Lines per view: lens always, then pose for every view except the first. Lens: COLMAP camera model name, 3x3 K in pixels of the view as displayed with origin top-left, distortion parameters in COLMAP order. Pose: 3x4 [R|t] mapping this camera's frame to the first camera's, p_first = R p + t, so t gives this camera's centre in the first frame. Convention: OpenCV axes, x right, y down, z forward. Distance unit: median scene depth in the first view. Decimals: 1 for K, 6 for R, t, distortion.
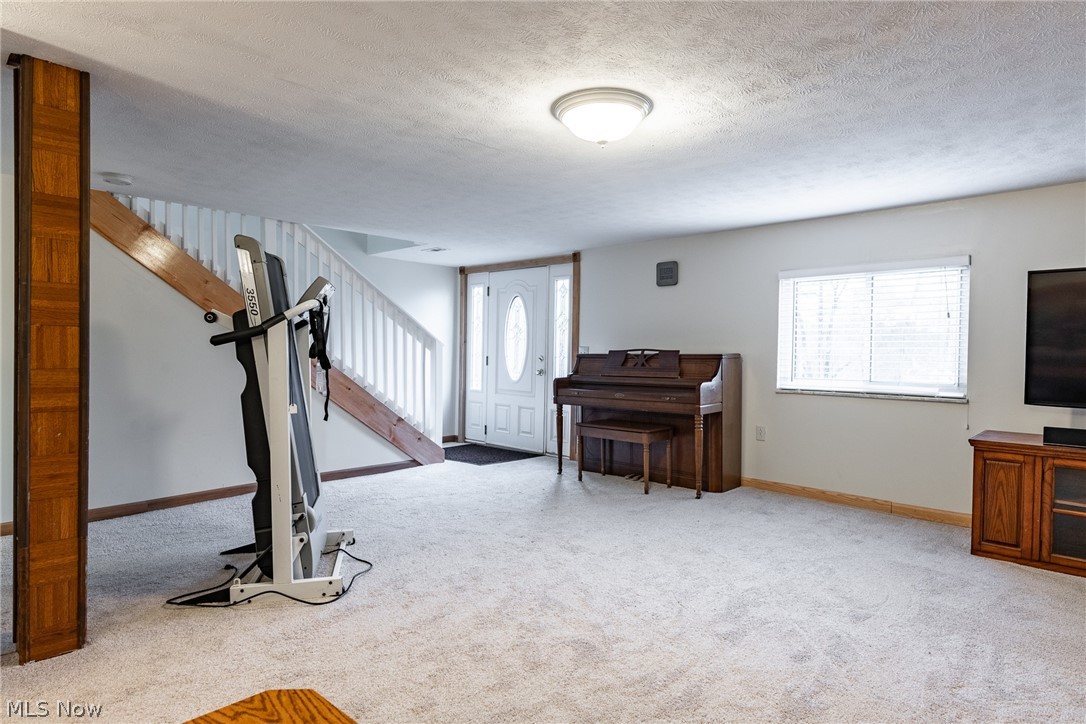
lens RADIAL K [[621.7, 0, 541.5], [0, 621.7, 364.0], [0, 0, 1]] dist [-0.002312, -0.000532]
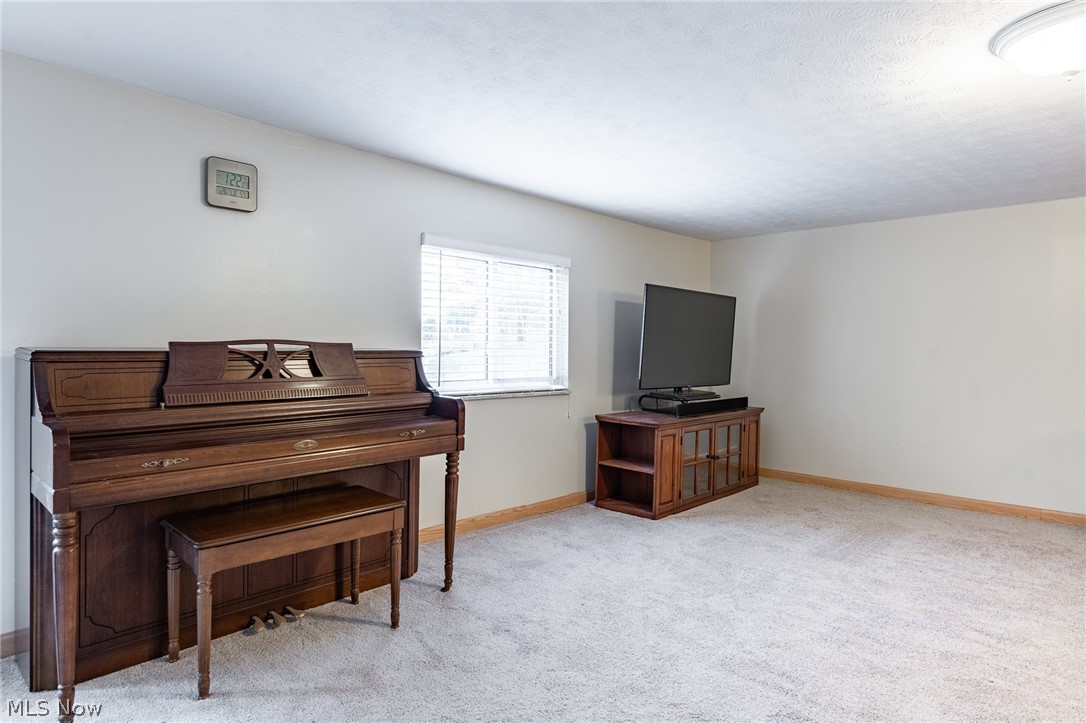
lens RADIAL K [[621.7, 0, 541.4], [0, 621.7, 352.9], [0, 0, 1]] dist [-0.002312, -0.000532]
pose [[-0.033876, -0.016184, 0.999295, -0.355921], [0.003715, 0.999860, 0.016319, -0.024022], [-0.999419, 0.004265, -0.033811, 0.937498]]
